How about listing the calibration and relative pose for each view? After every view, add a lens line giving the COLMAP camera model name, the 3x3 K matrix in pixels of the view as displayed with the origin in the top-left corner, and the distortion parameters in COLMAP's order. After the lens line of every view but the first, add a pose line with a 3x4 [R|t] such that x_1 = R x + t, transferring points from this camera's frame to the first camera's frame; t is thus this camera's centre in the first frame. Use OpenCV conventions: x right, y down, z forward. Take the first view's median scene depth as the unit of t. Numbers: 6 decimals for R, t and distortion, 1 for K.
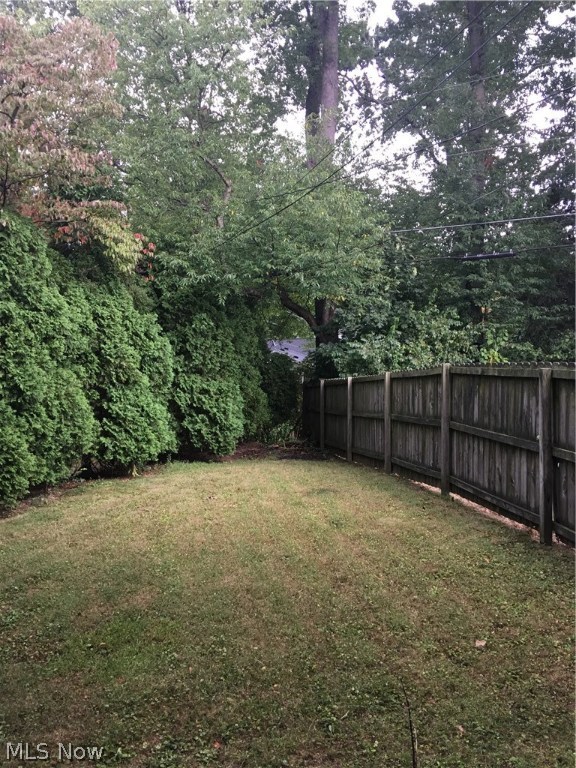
lens RADIAL K [[658.0, 0, 288.7], [0, 658.0, 381.6], [0, 0, 1]] dist [0.086190, 0.000907]
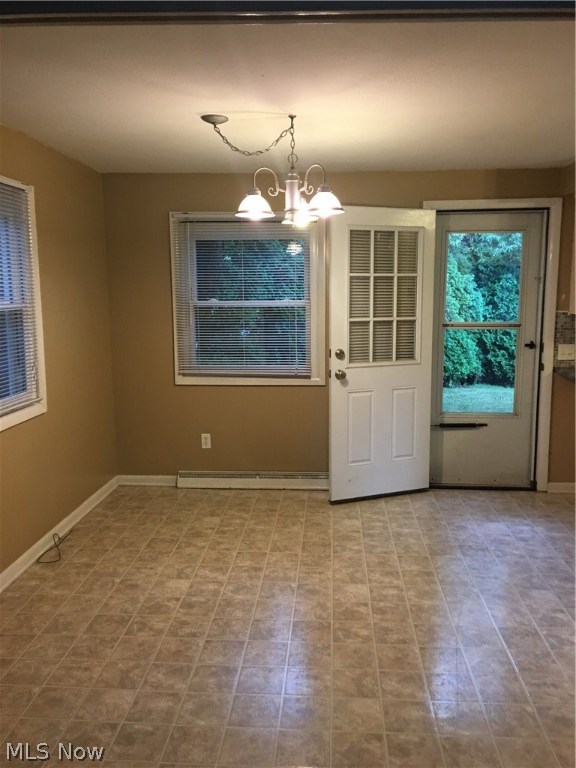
lens RADIAL K [[658.0, 0, 291.2], [0, 658.0, 382.6], [0, 0, 1]] dist [0.086190, 0.000907]
pose [[0.895493, 0.078070, -0.438175, 0.081745], [-0.047241, 0.995607, 0.080842, 0.027609], [0.442561, -0.051694, 0.895247, -0.410105]]
